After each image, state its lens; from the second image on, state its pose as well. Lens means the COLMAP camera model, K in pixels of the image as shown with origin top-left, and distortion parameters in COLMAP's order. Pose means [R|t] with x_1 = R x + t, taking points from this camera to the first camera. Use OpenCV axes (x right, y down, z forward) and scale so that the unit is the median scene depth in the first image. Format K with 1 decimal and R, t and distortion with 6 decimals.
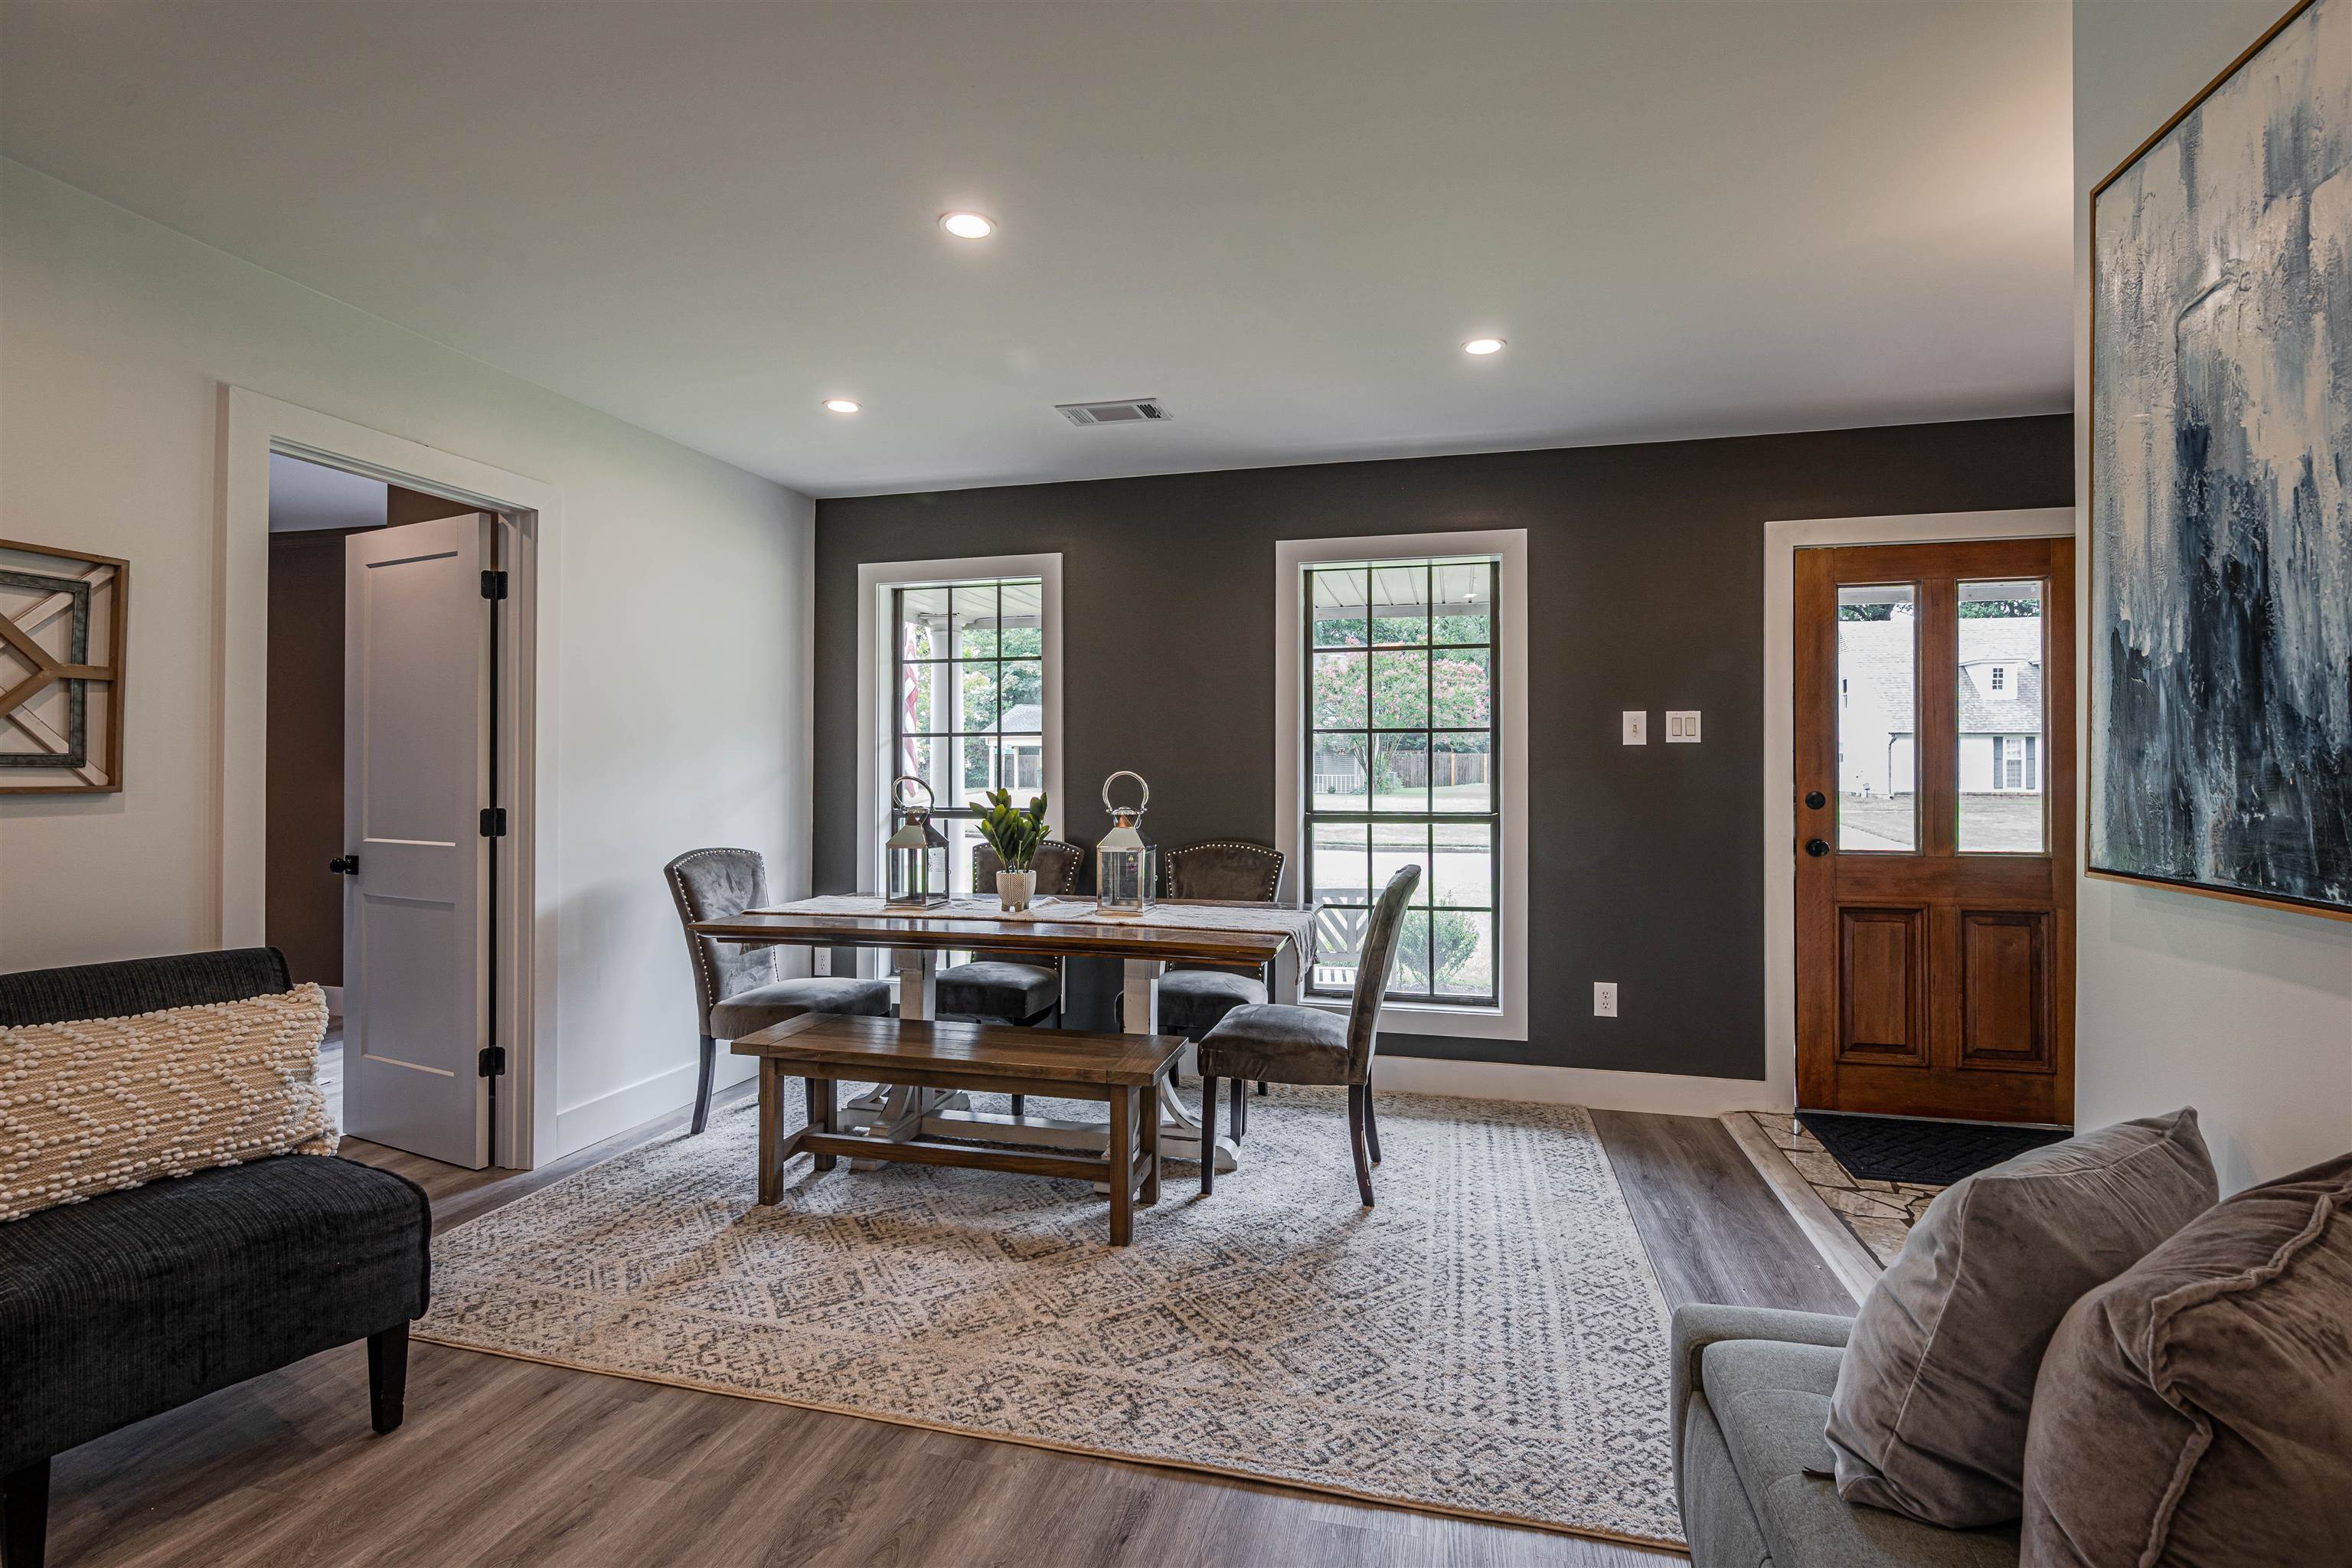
lens RADIAL K [[1079.5, 0, 1189.1], [0, 1079.5, 768.7], [0, 0, 1]] dist [0.000987, -0.000458]
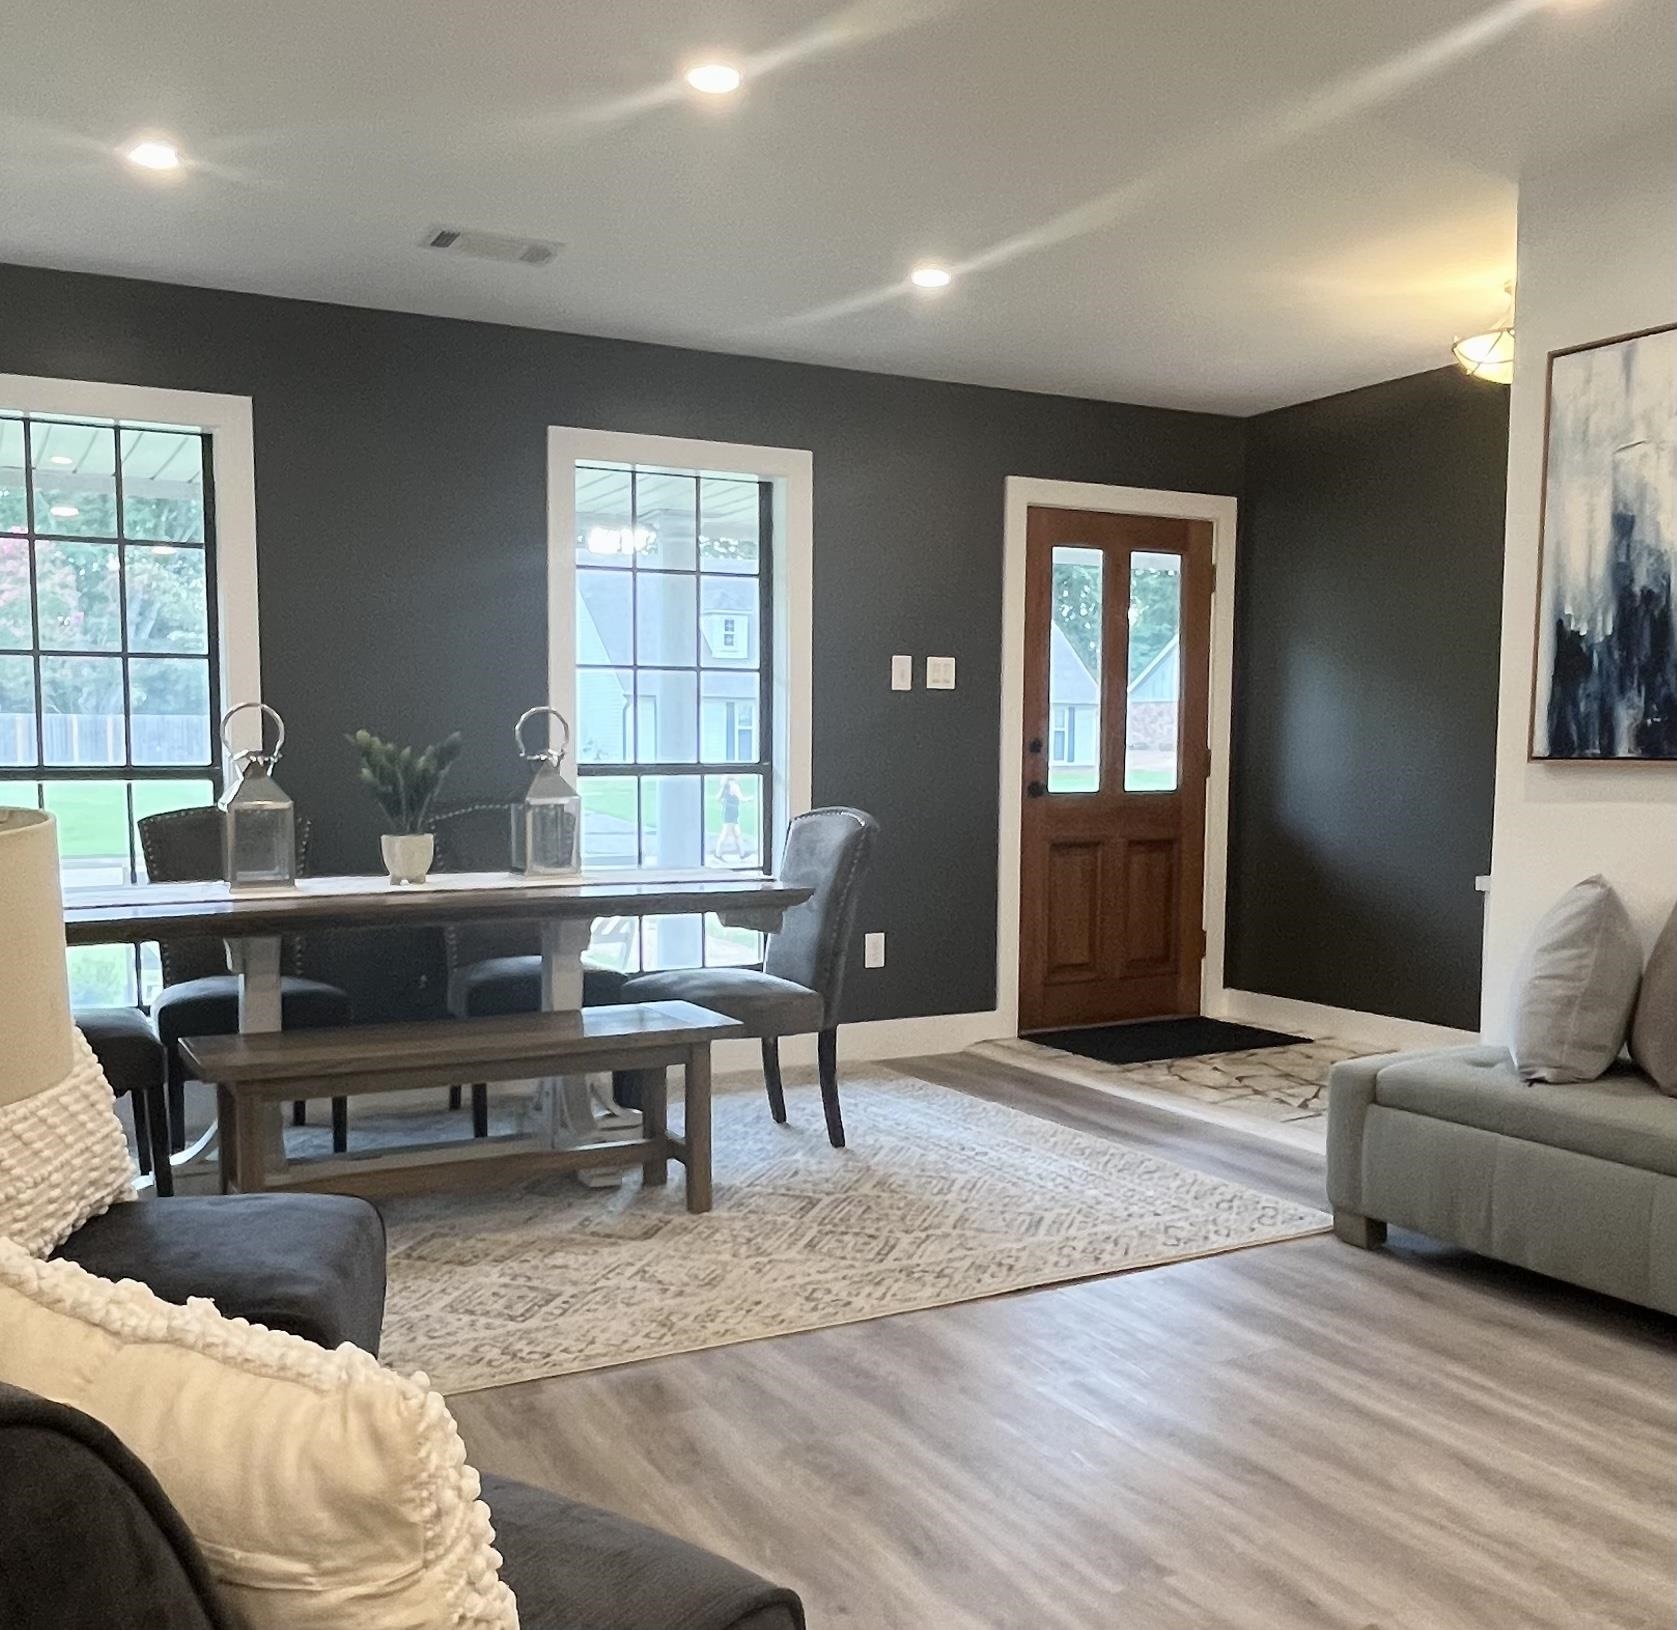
lens RADIAL K [[1642.2, 0, 835.0], [0, 1642.2, 882.4], [0, 0, 1]] dist [0.012978, 0.022136]
pose [[0.732302, -0.056614, 0.678623, -0.715803], [-0.001394, 0.996411, 0.084631, 0.028182], [-0.680979, -0.062921, 0.729595, -0.068905]]
